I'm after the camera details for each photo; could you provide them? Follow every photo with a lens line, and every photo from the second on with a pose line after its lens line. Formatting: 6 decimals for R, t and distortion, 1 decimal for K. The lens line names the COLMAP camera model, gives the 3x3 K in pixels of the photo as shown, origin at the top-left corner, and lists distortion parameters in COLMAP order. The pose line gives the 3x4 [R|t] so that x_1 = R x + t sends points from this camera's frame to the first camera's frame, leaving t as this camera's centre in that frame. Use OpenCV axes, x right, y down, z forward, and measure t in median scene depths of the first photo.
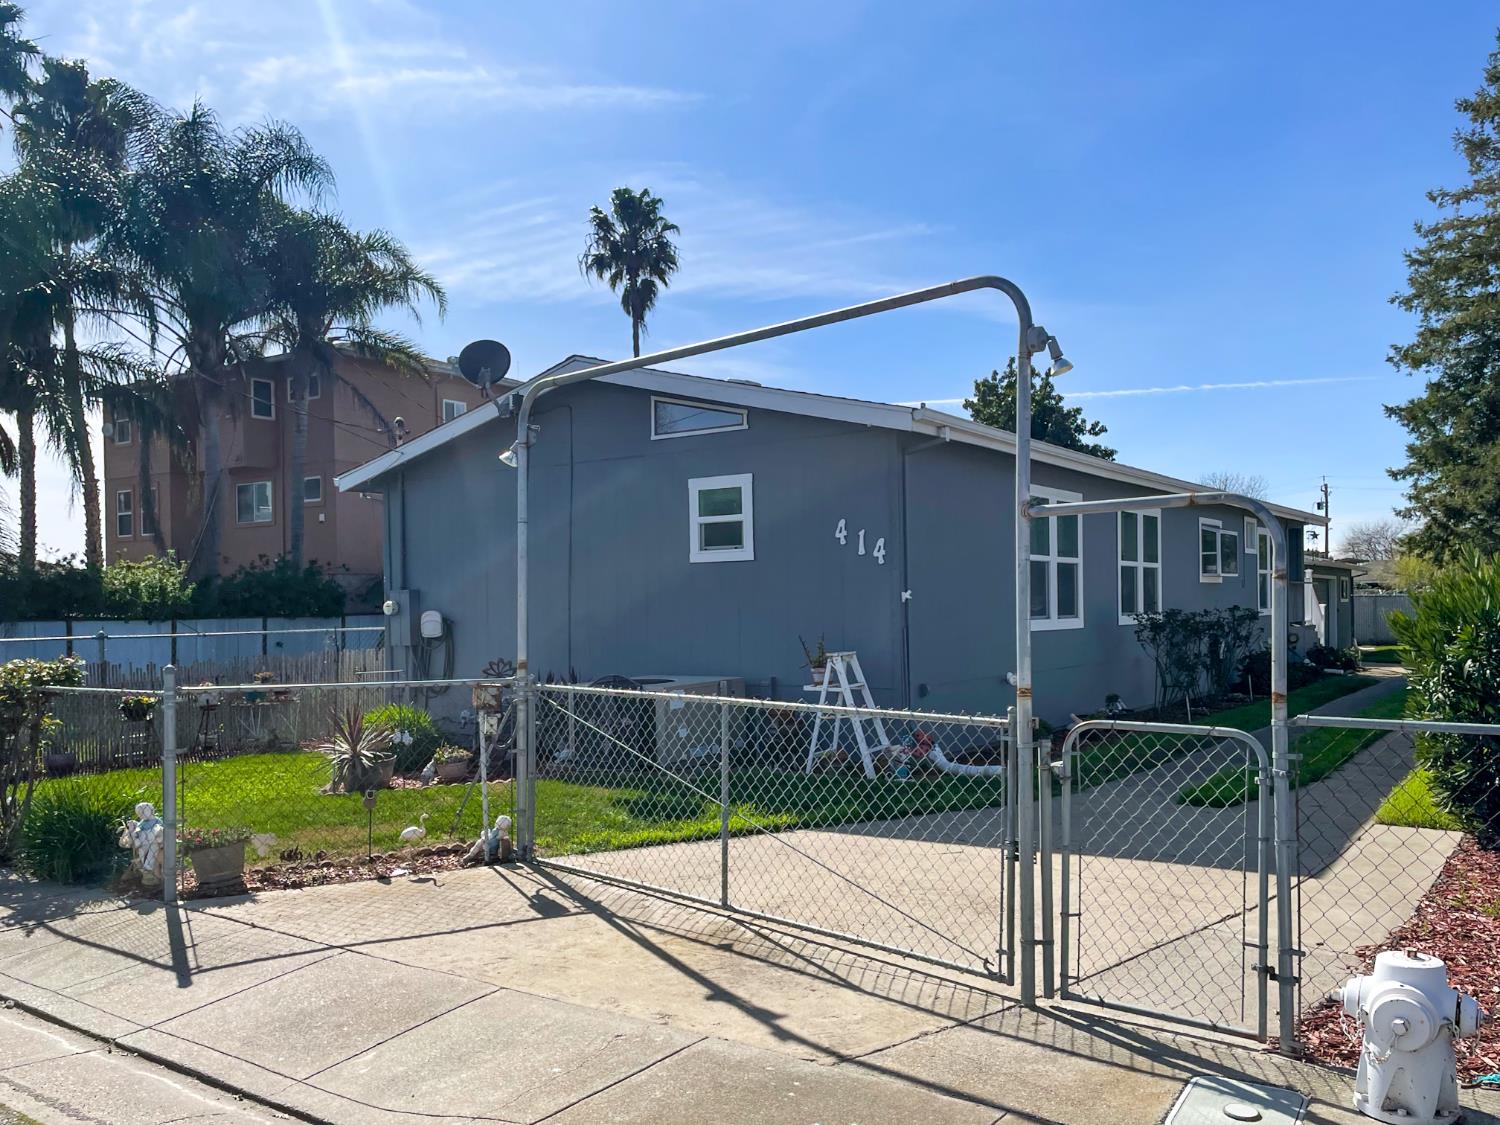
lens RADIAL K [[1152.0, 0, 759.0], [0, 1152.0, 608.5], [0, 0, 1]] dist [0.094227, -0.130330]
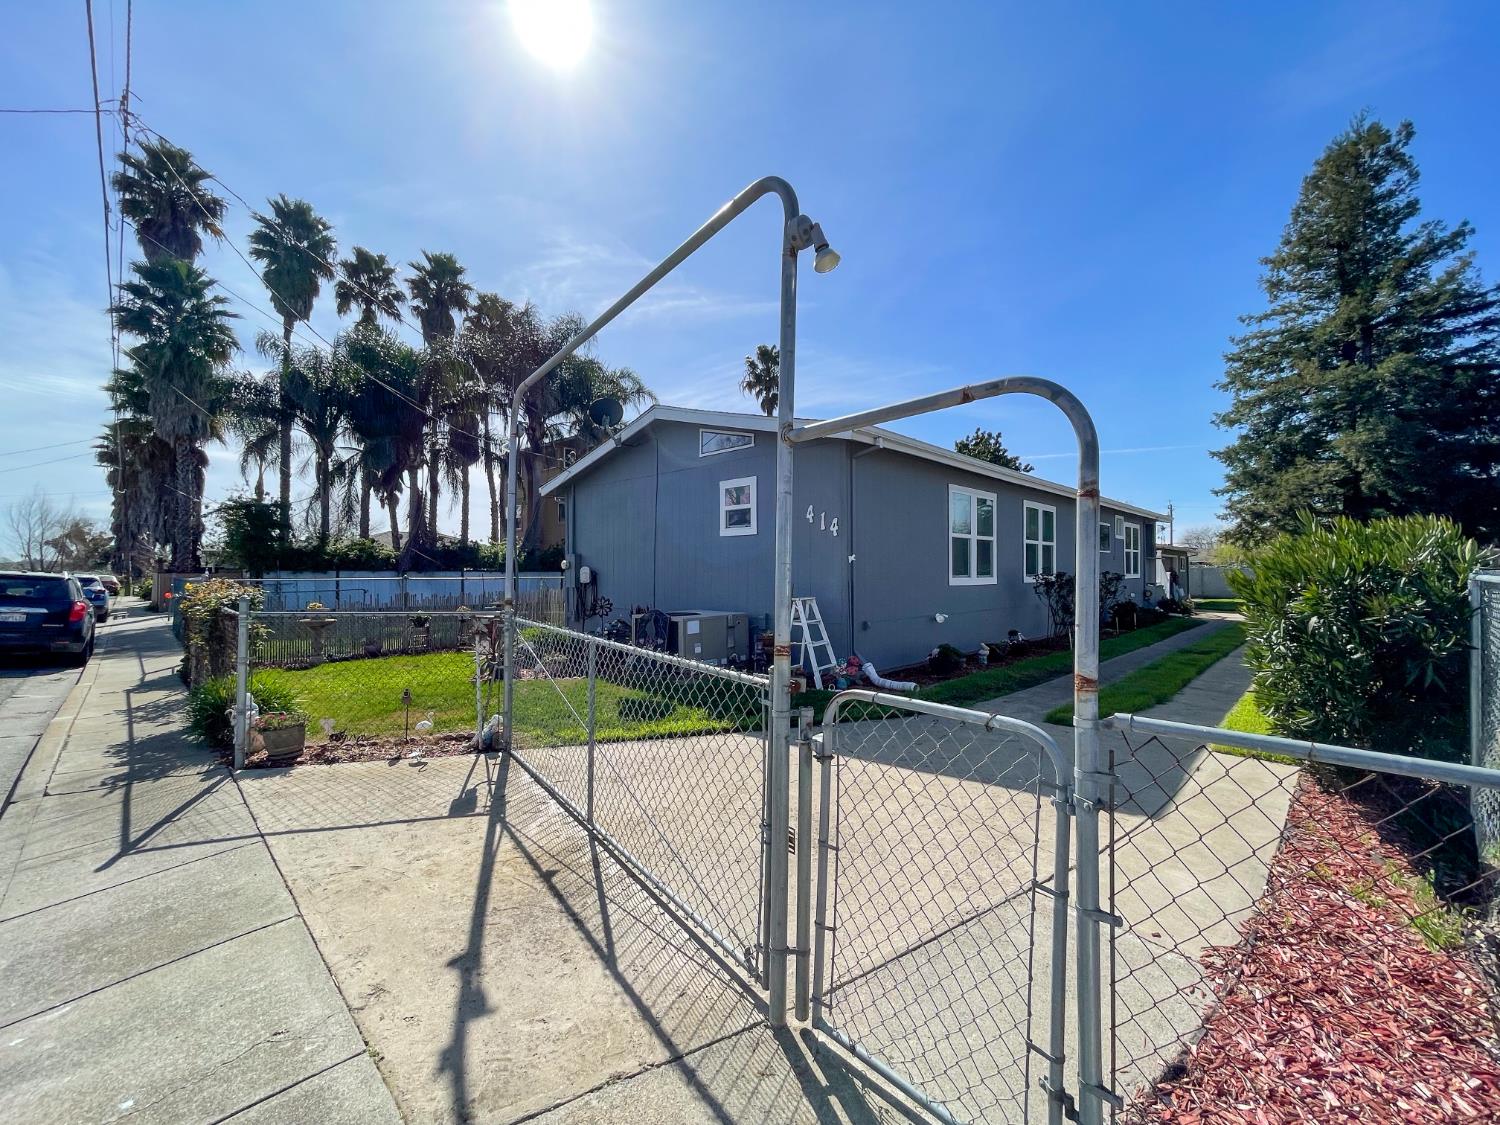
lens RADIAL K [[610.4, 0, 750.0], [0, 610.4, 562.5], [0, 0, 1]] dist [-0.009446, 0.000768]
pose [[0.988090, 0.011608, -0.153436, 0.083788], [-0.013948, 0.999802, -0.014182, 0.004713], [0.153241, 0.016153, 0.988057, 0.171371]]
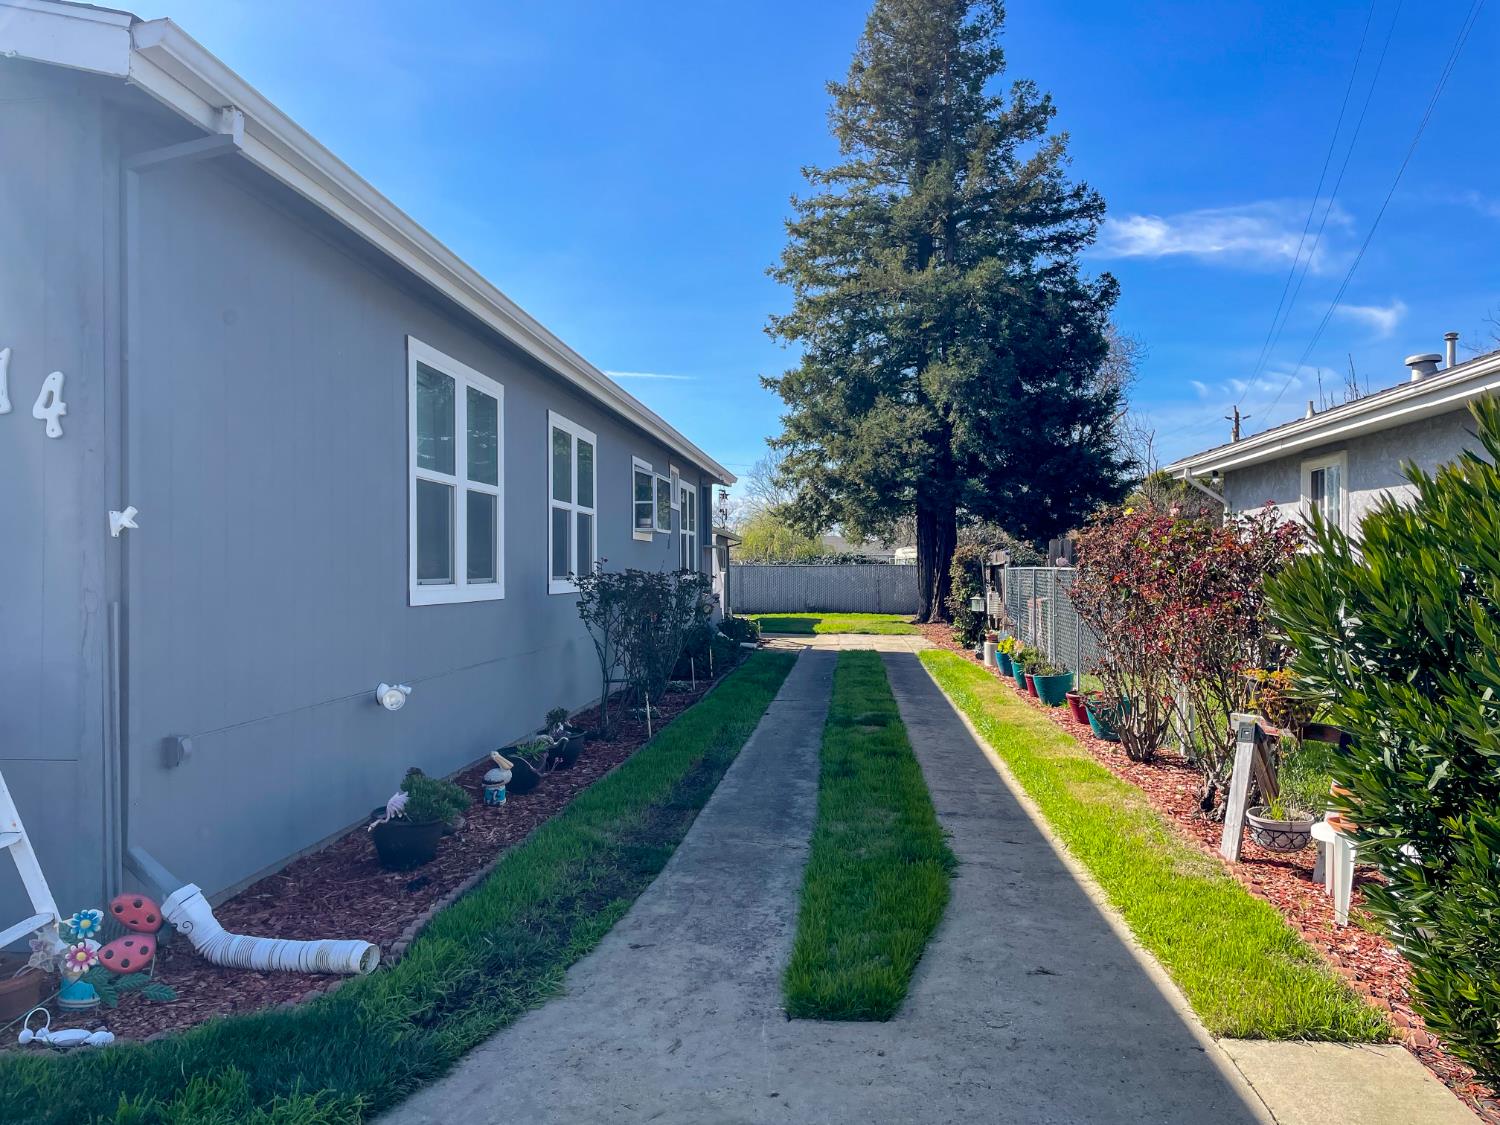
lens RADIAL K [[1122.5, 0, 750.0], [0, 1122.5, 562.5], [0, 0, 1]] dist [0.074786, -0.104437]
pose [[0.861228, 0.013072, 0.508051, 0.081014], [-0.005705, 0.999855, -0.016055, 0.005813], [-0.508187, 0.010928, 0.861178, 0.391472]]
